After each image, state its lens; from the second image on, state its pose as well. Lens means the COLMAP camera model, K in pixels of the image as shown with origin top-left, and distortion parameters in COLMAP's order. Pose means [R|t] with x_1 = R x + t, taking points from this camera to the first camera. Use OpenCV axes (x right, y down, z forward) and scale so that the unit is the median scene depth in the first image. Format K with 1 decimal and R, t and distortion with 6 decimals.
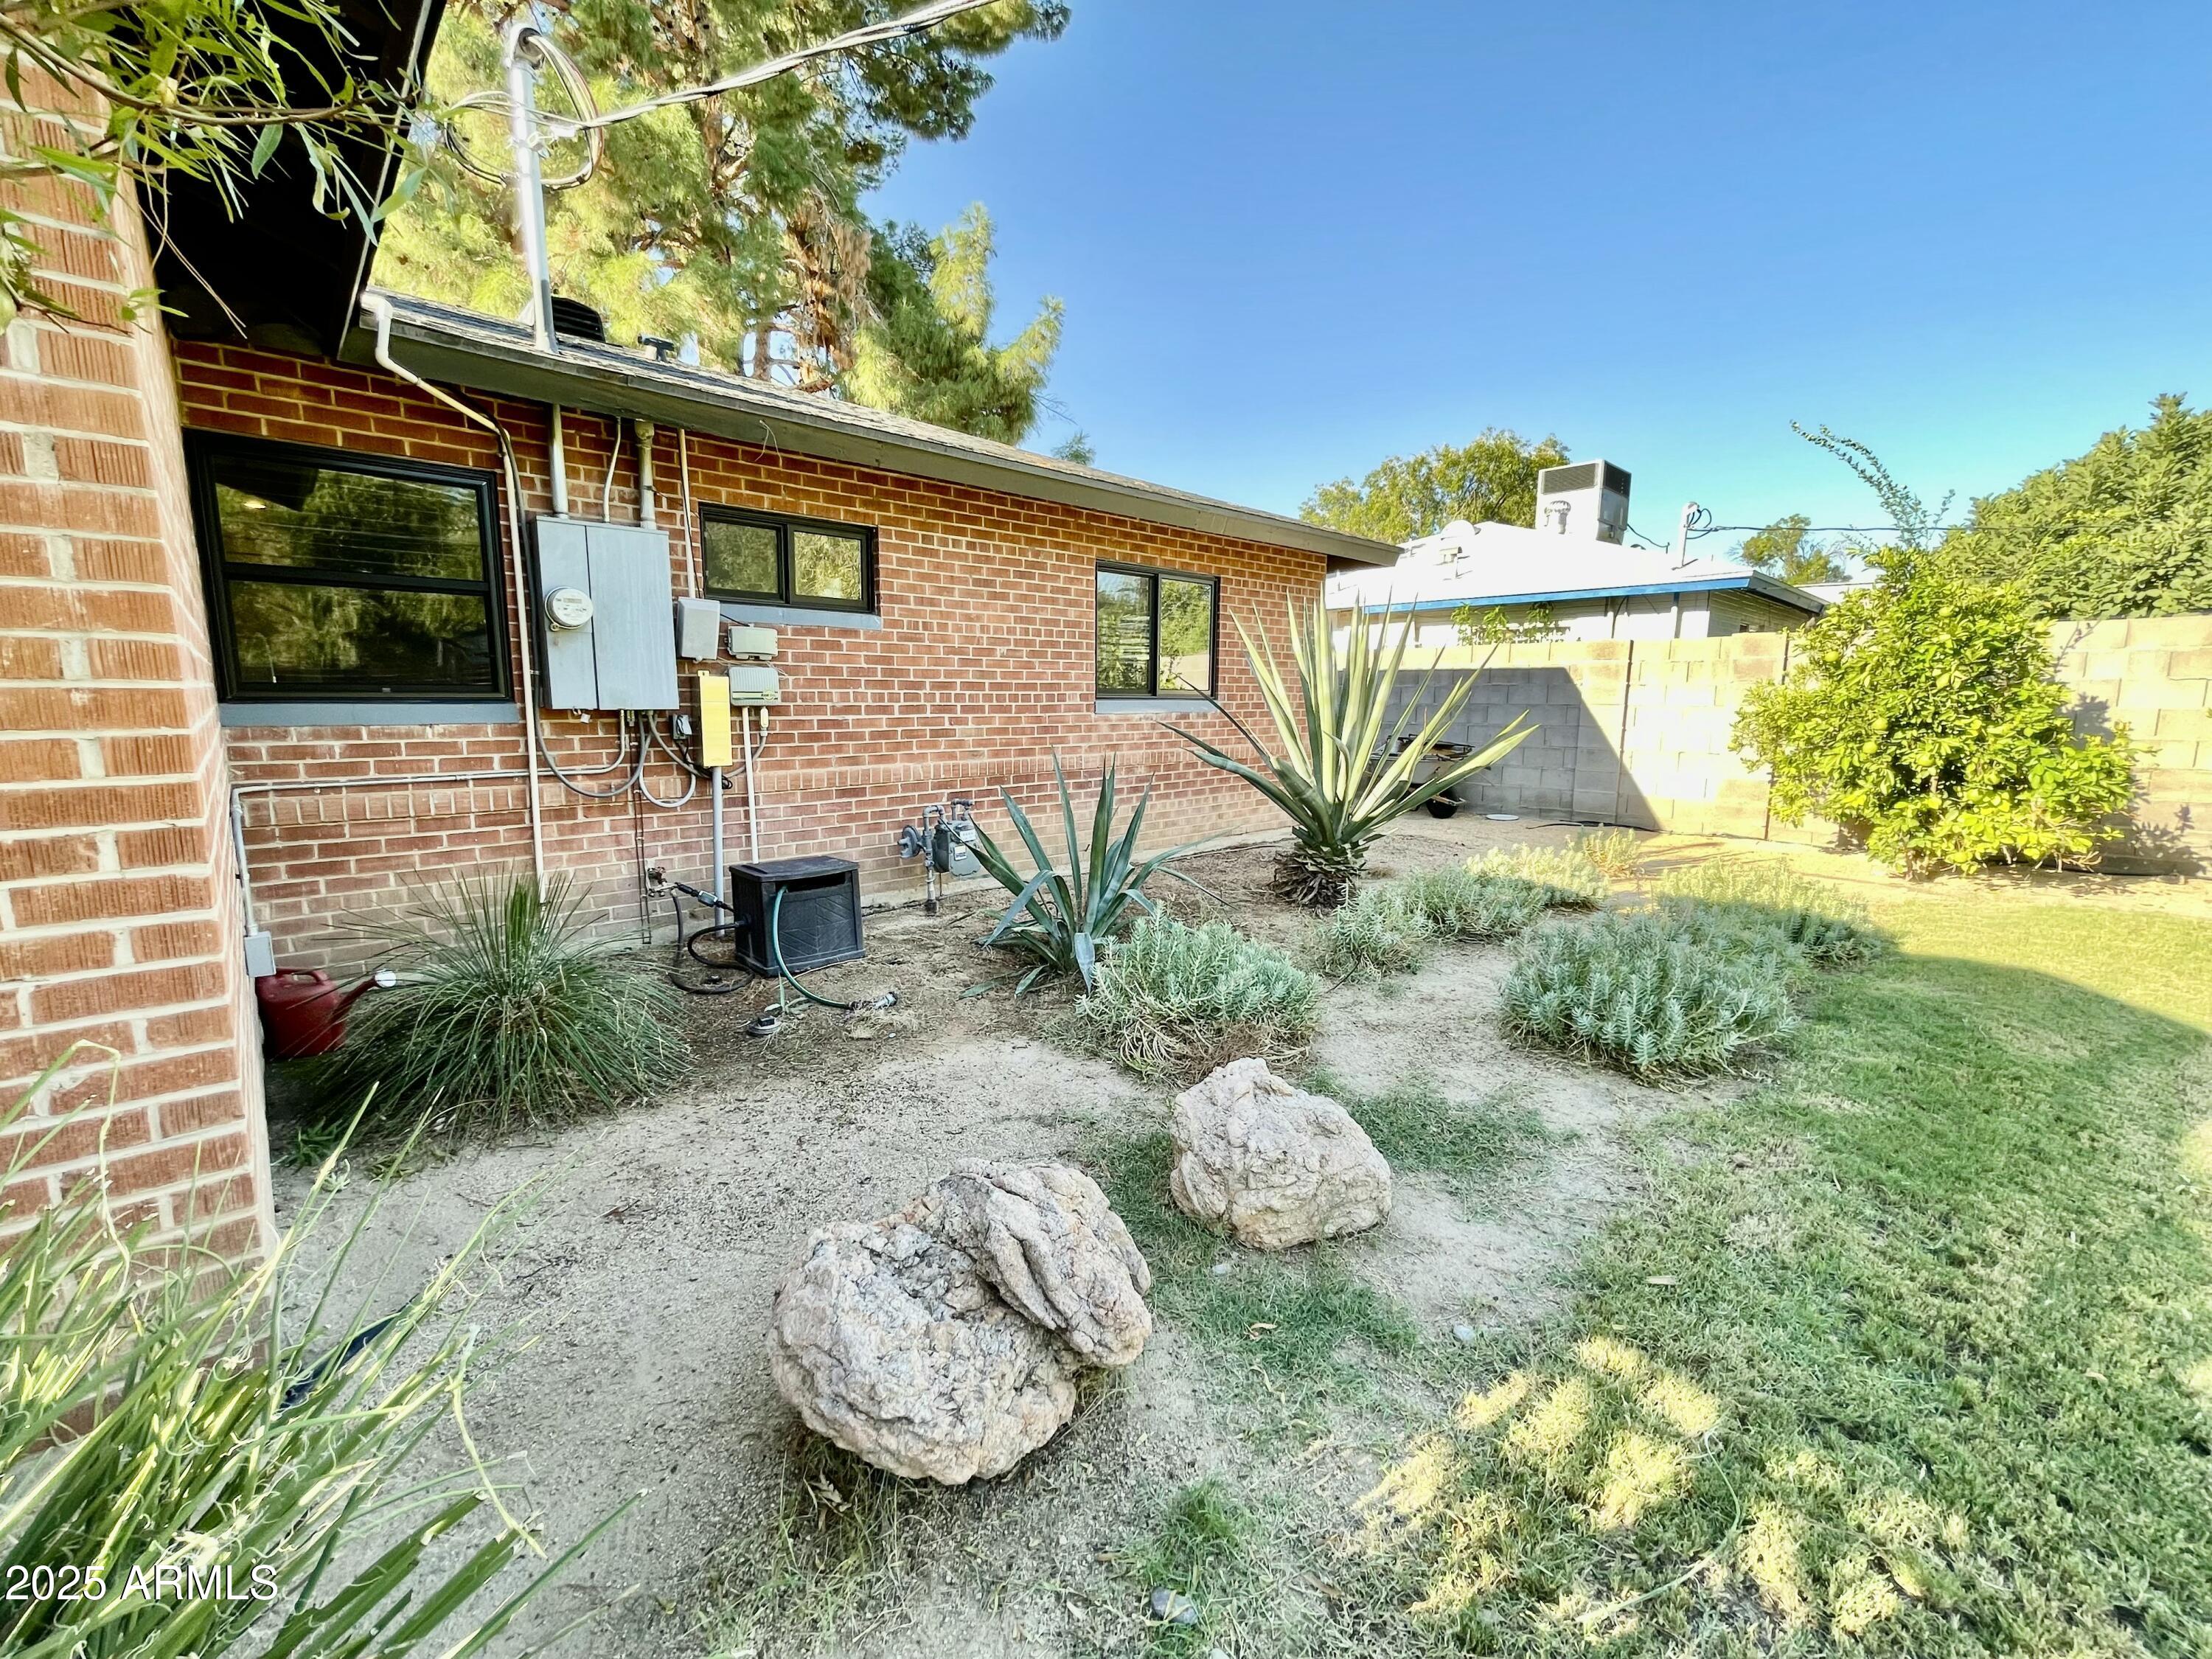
lens RADIAL K [[891.7, 0, 1102.1], [0, 891.7, 824.8], [0, 0, 1]] dist [-0.002968, 0.000963]
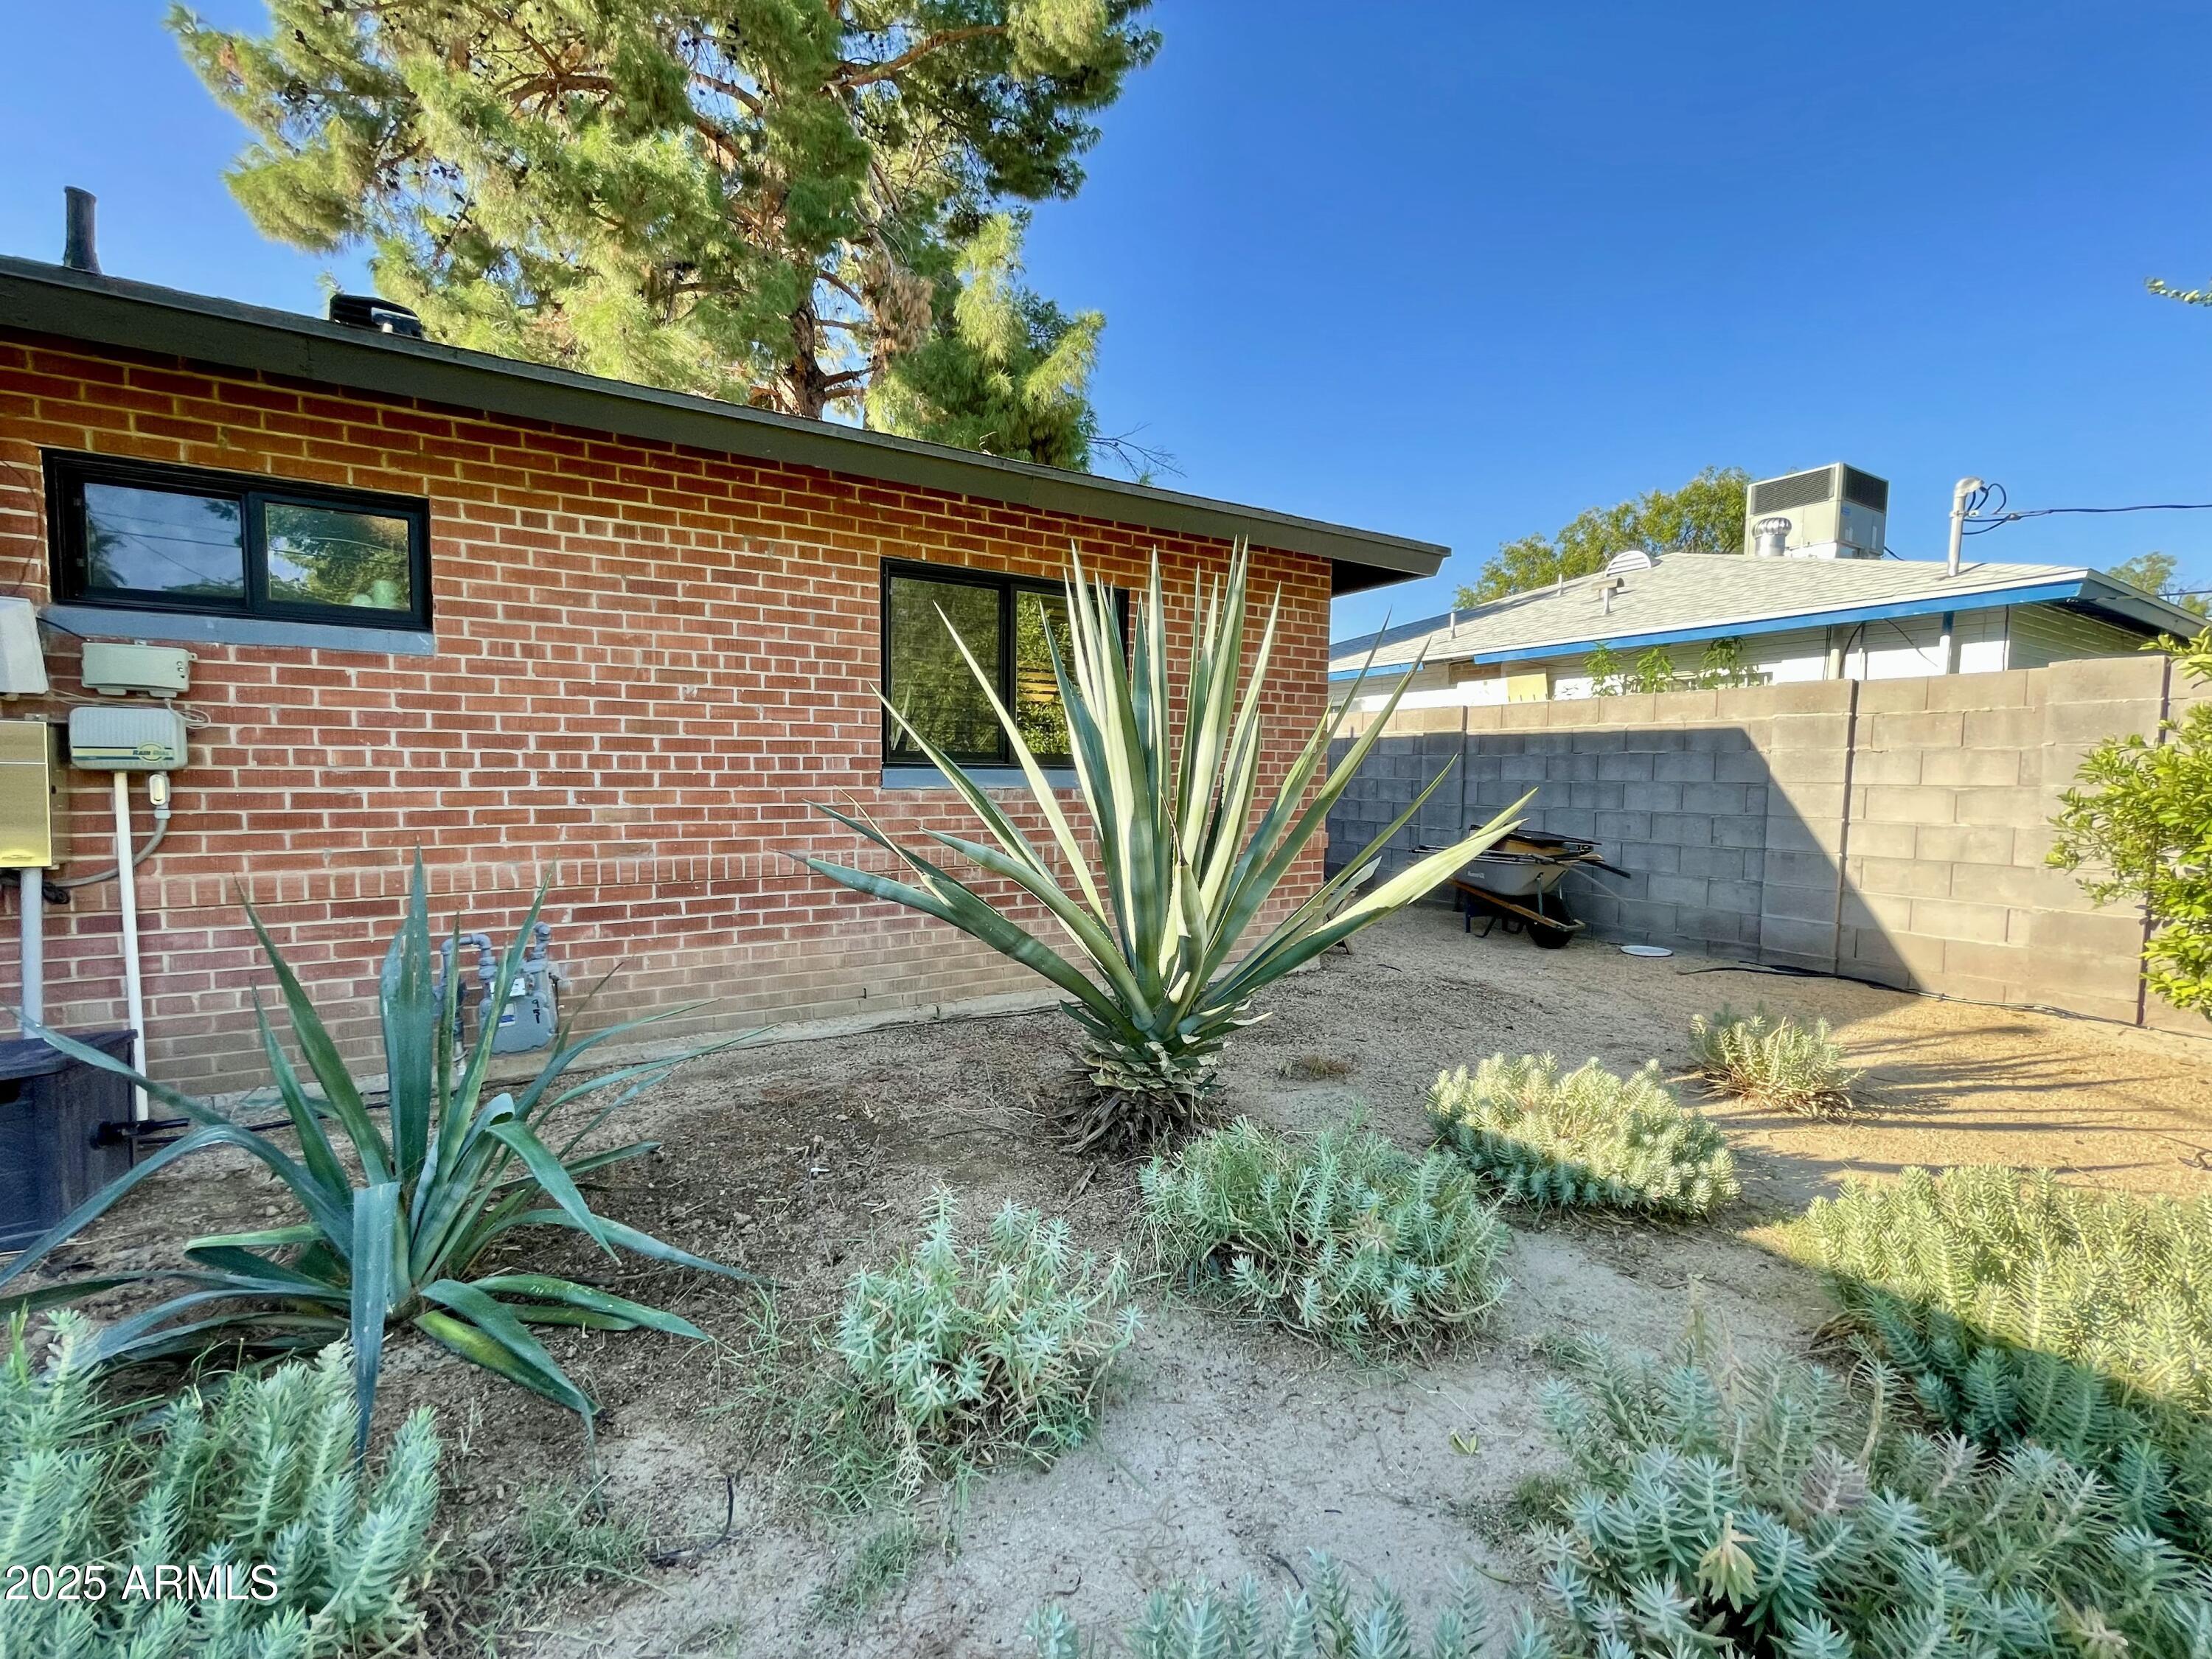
lens RADIAL K [[891.7, 0, 1101.5], [0, 891.7, 830.1], [0, 0, 1]] dist [-0.002968, 0.000963]
pose [[0.976609, 0.018441, -0.214230, 0.261762], [-0.035767, 0.996368, -0.077280, -0.044295], [0.212027, 0.083135, 0.973721, 0.354801]]
